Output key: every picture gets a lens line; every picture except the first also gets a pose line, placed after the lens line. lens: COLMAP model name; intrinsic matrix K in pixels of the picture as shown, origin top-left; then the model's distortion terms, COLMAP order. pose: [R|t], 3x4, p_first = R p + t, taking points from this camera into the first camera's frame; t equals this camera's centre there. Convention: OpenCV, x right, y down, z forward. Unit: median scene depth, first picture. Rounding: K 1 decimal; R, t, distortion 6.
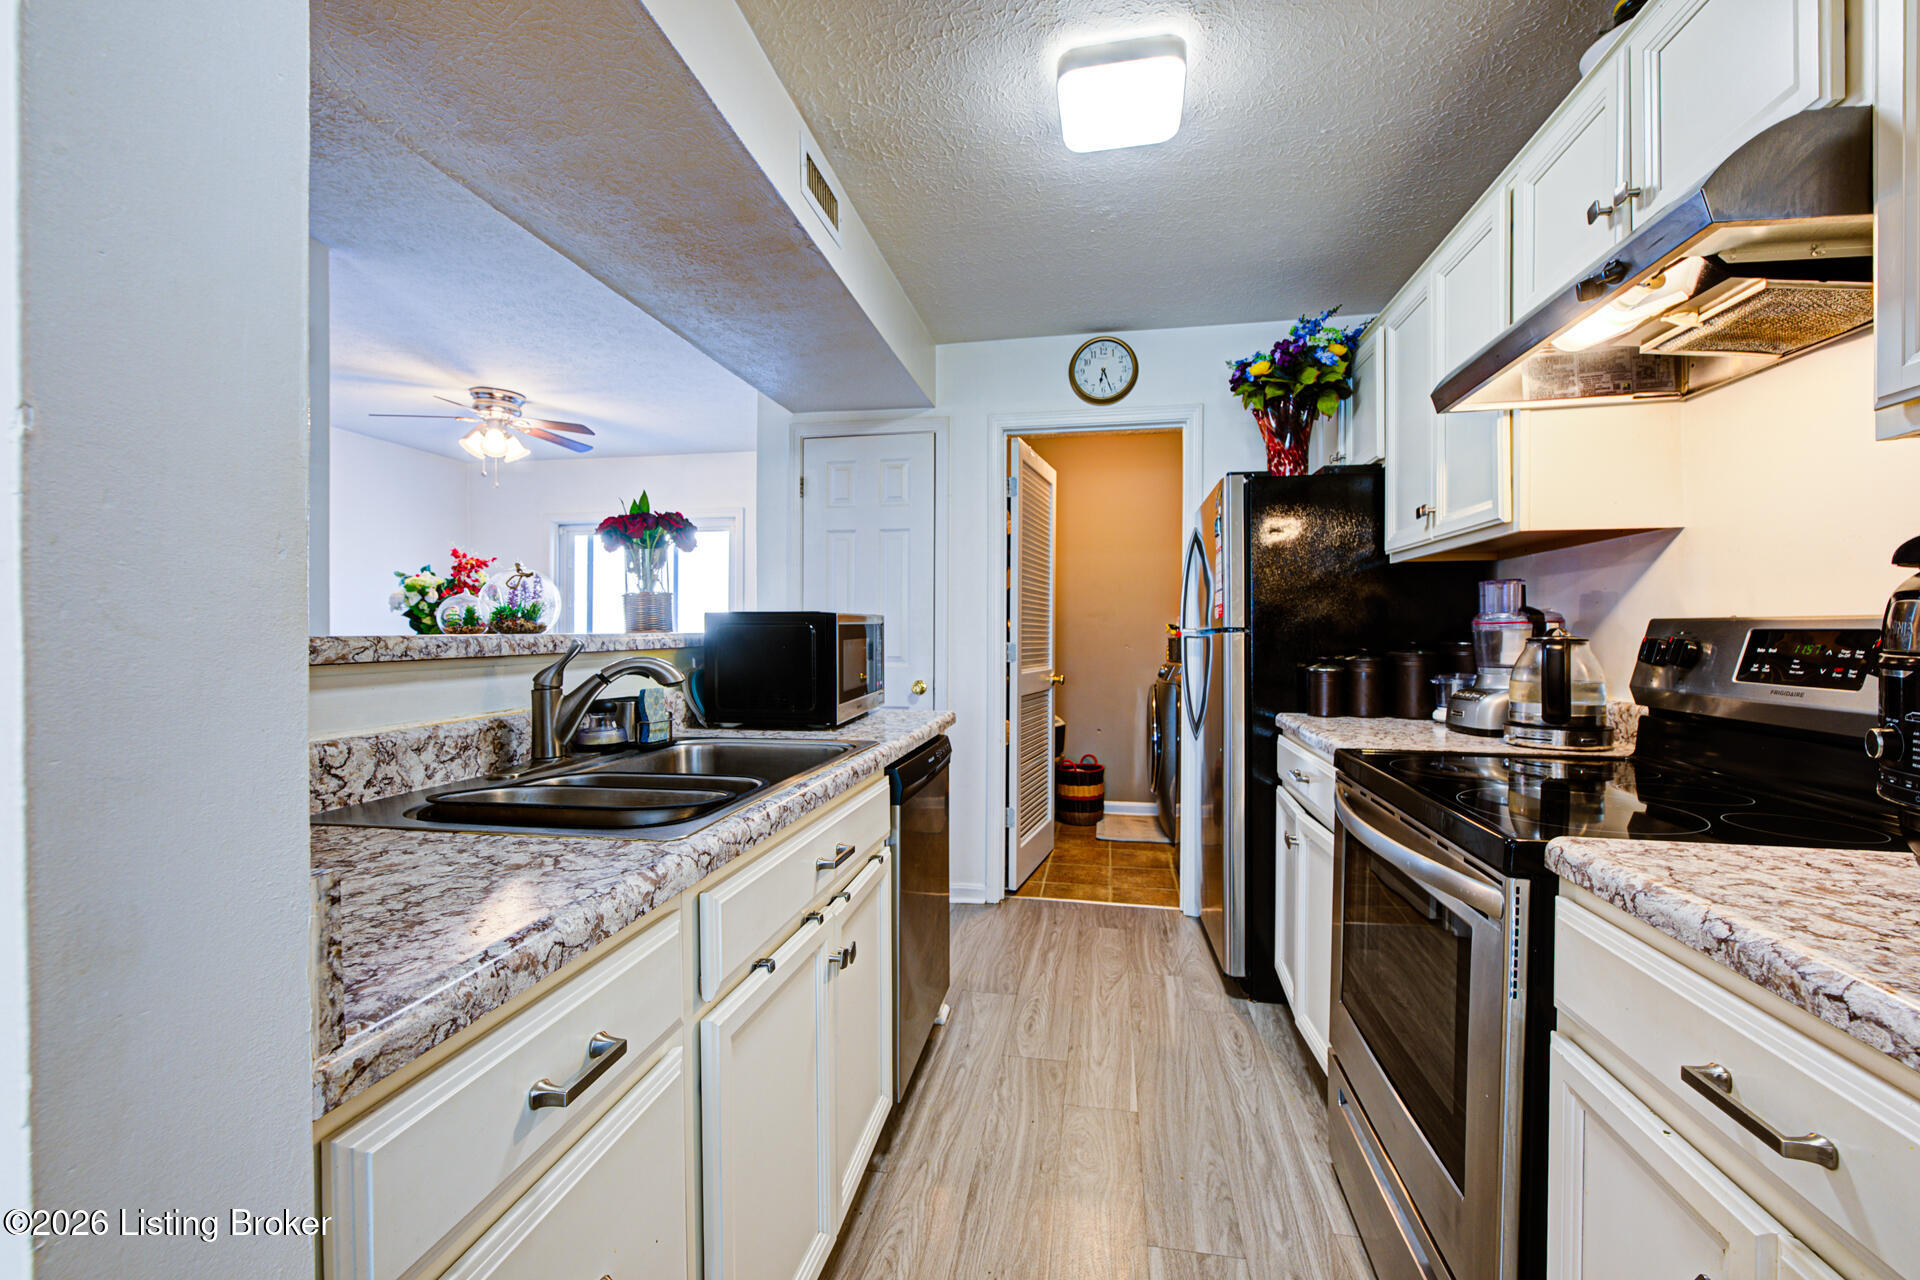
lens RADIAL K [[788.8, 0, 960.0], [0, 788.8, 640.0], [0, 0, 1]] dist [-0.001452, 0.000439]
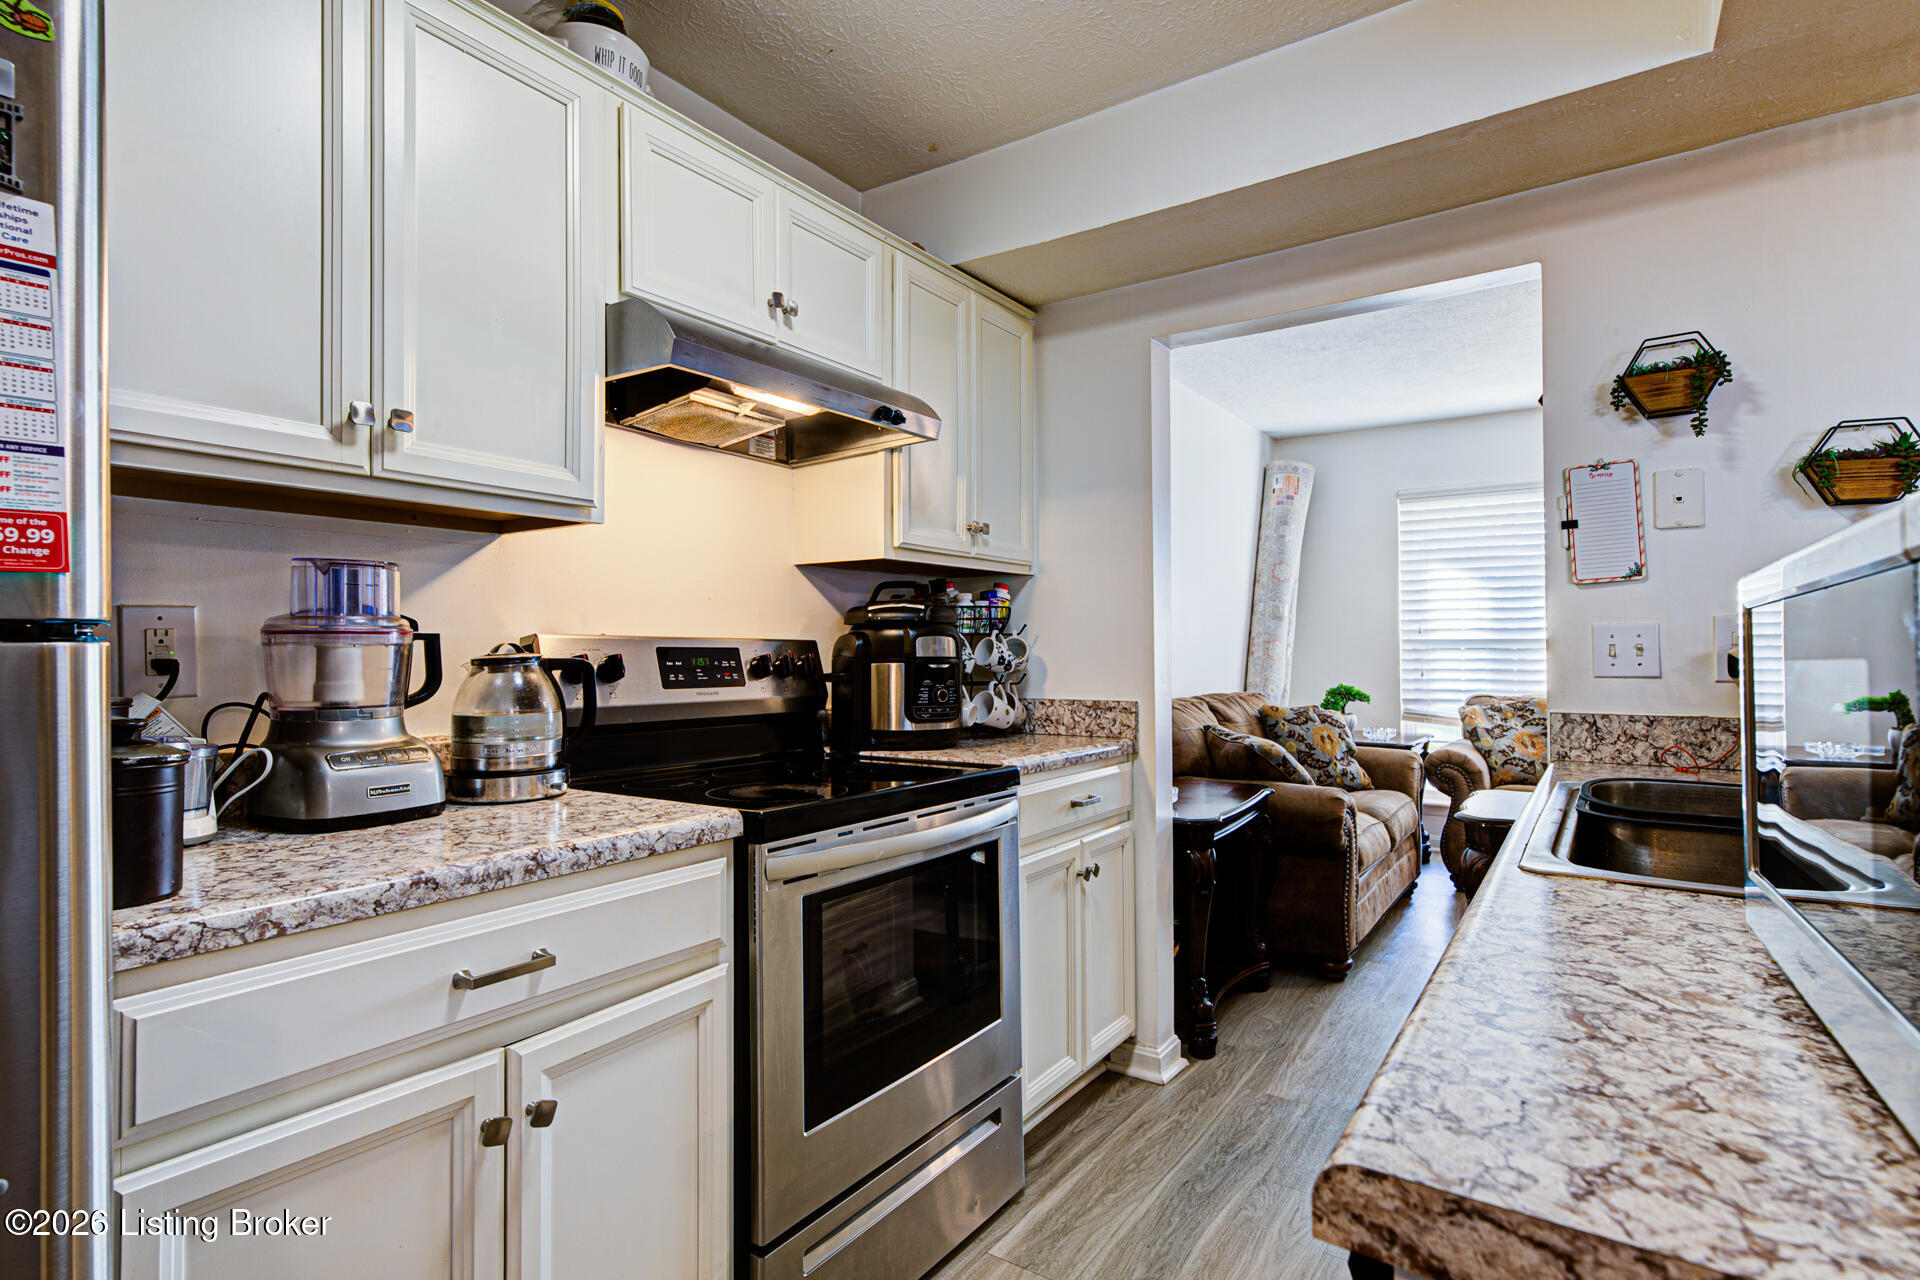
lens RADIAL K [[962.9, 0, 960.0], [0, 962.9, 640.0], [0, 0, 1]] dist [0.009578, 0.000865]
pose [[-0.913386, 0.019767, 0.406615, -0.152269], [0.012115, 0.999698, -0.021386, 0.003180], [-0.406915, -0.014607, -0.913349, 0.880270]]
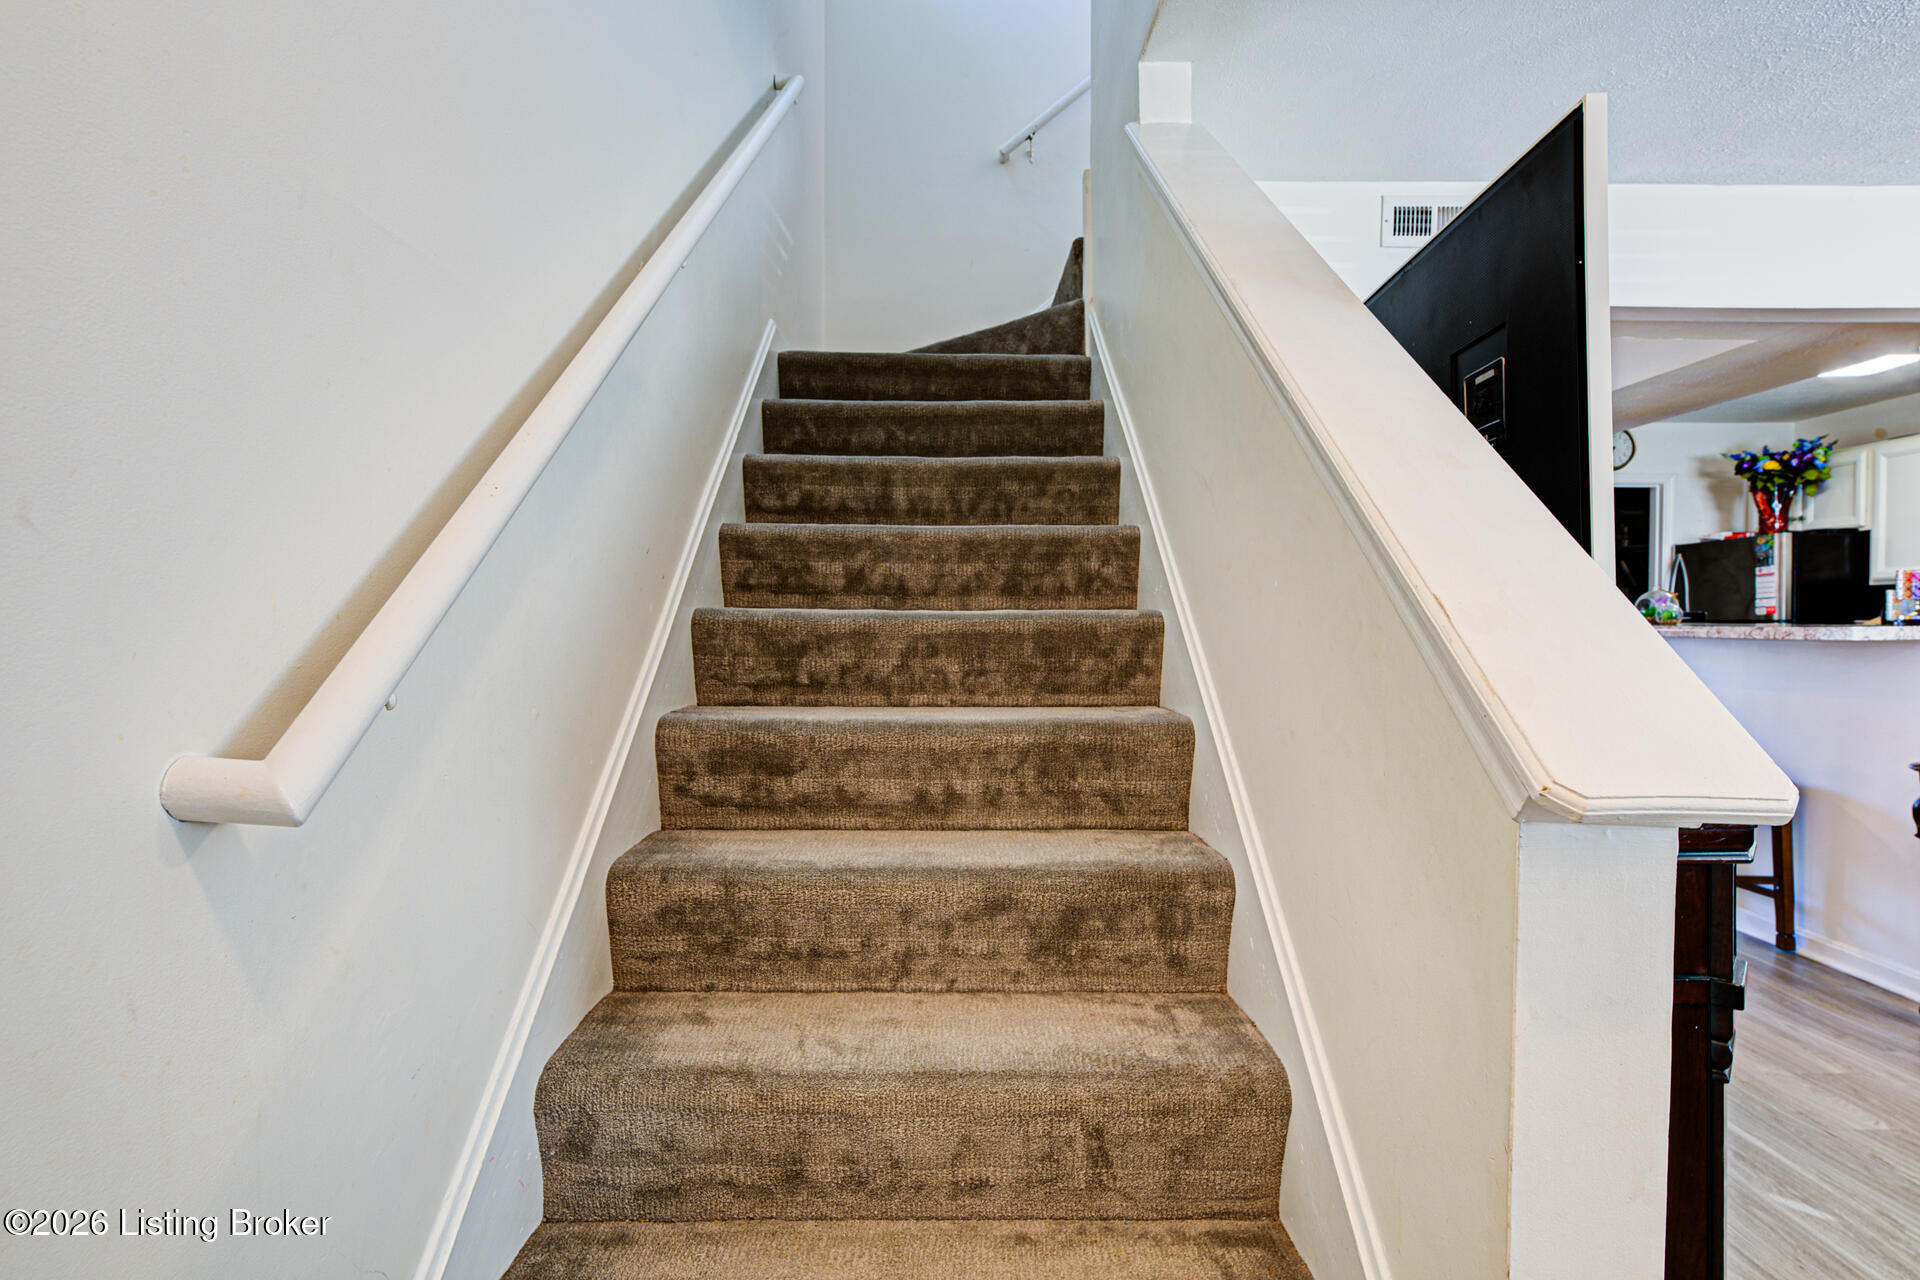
lens RADIAL K [[912.3, 0, 960.0], [0, 912.3, 640.0], [0, 0, 1]] dist [0.005149, -0.000586]
pose [[0.982119, 0.000889, 0.188260, -2.322888], [-0.003277, 0.999918, 0.012373, 0.010663], [-0.188233, -0.012768, 0.982041, -0.818625]]
